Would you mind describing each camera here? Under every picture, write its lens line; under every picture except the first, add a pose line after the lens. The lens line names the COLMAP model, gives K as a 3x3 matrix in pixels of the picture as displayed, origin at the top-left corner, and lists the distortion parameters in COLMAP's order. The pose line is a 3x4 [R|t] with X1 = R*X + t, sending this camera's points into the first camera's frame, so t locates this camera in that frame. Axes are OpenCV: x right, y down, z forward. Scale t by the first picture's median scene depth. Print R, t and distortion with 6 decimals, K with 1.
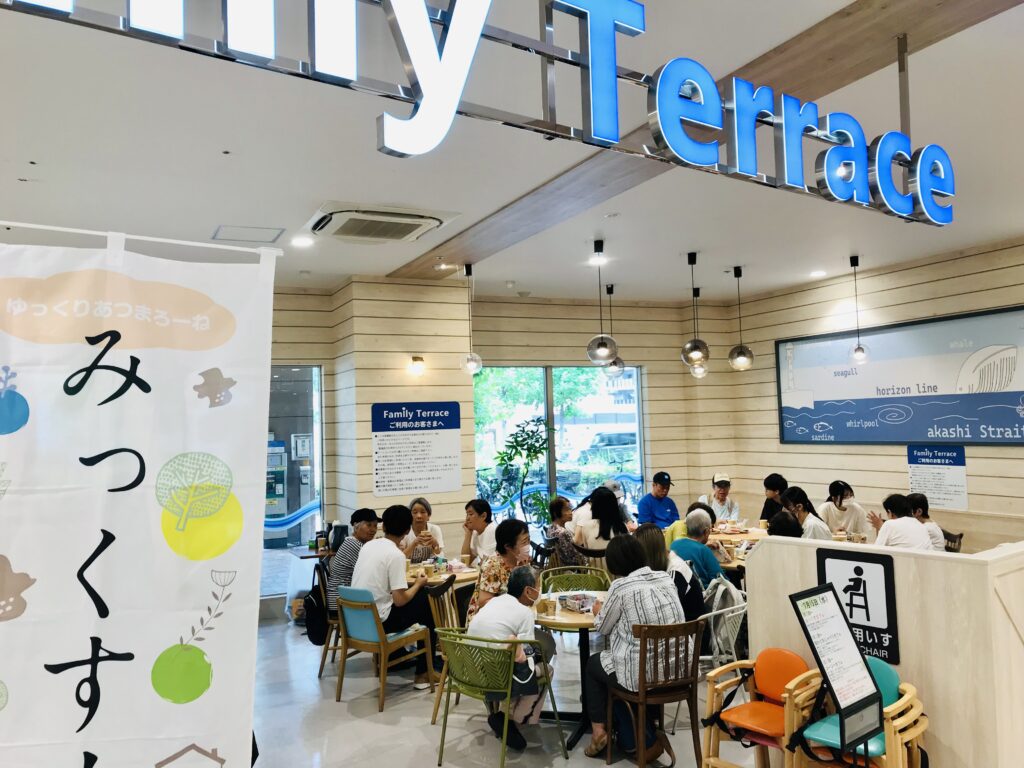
lens RADIAL K [[835.1, 0, 502.8], [0, 835.1, 376.0], [0, 0, 1]] dist [0.026143, -0.022192]
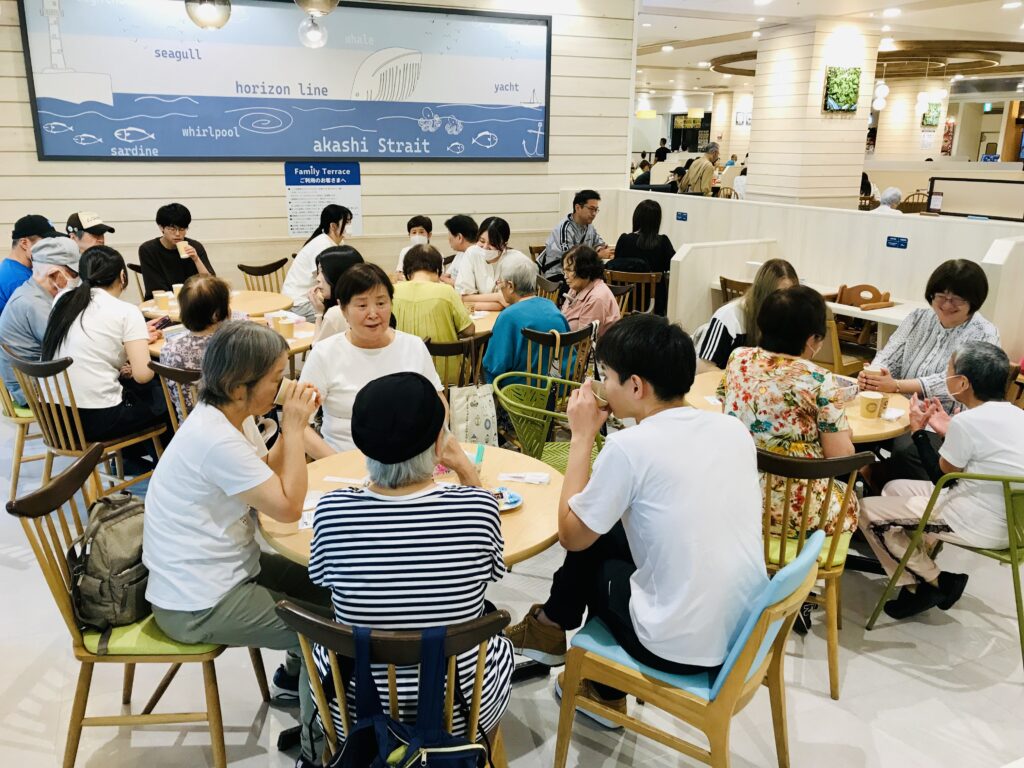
lens RADIAL K [[835.1, 0, 506.7], [0, 835.1, 375.4], [0, 0, 1]] dist [0.026143, -0.022192]
pose [[0.035015, -0.240708, 0.969966, -0.351688], [-0.068488, 0.967701, 0.242618, 0.073699], [-0.997037, -0.074926, 0.017398, 0.784446]]
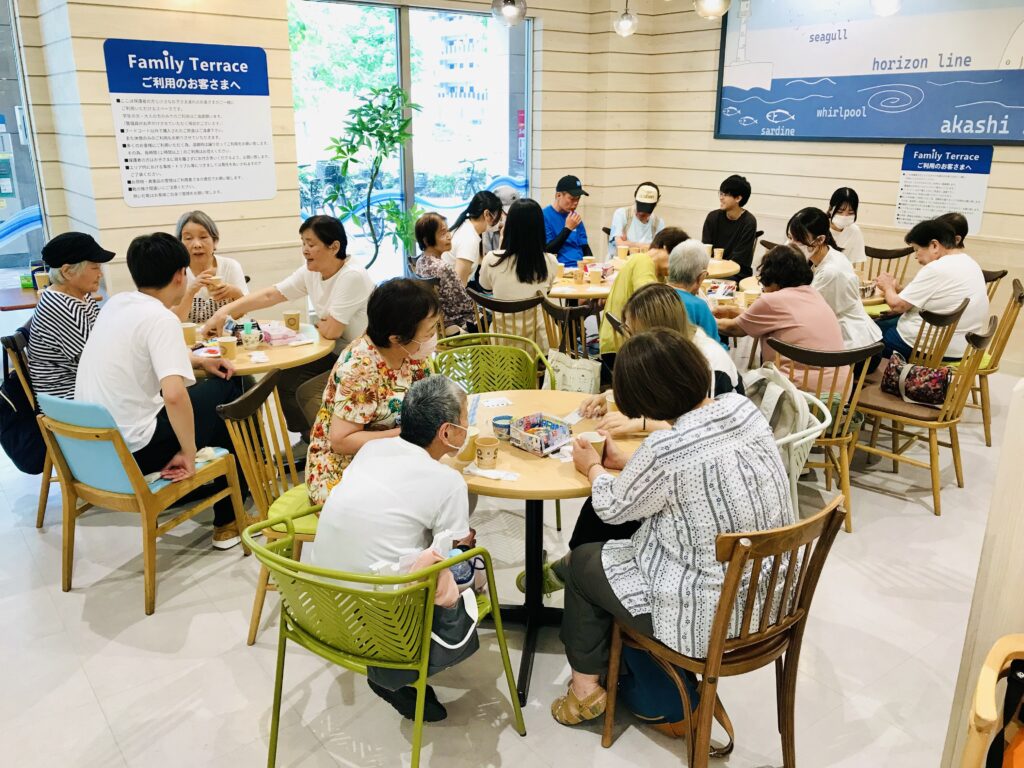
lens RADIAL K [[835.1, 0, 506.3], [0, 835.1, 374.4], [0, 0, 1]] dist [0.026143, -0.022192]
pose [[0.975303, -0.031217, 0.218653, -0.023524], [-0.045956, 0.939614, 0.339137, 0.040582], [-0.216036, -0.340810, 0.914974, 0.349819]]
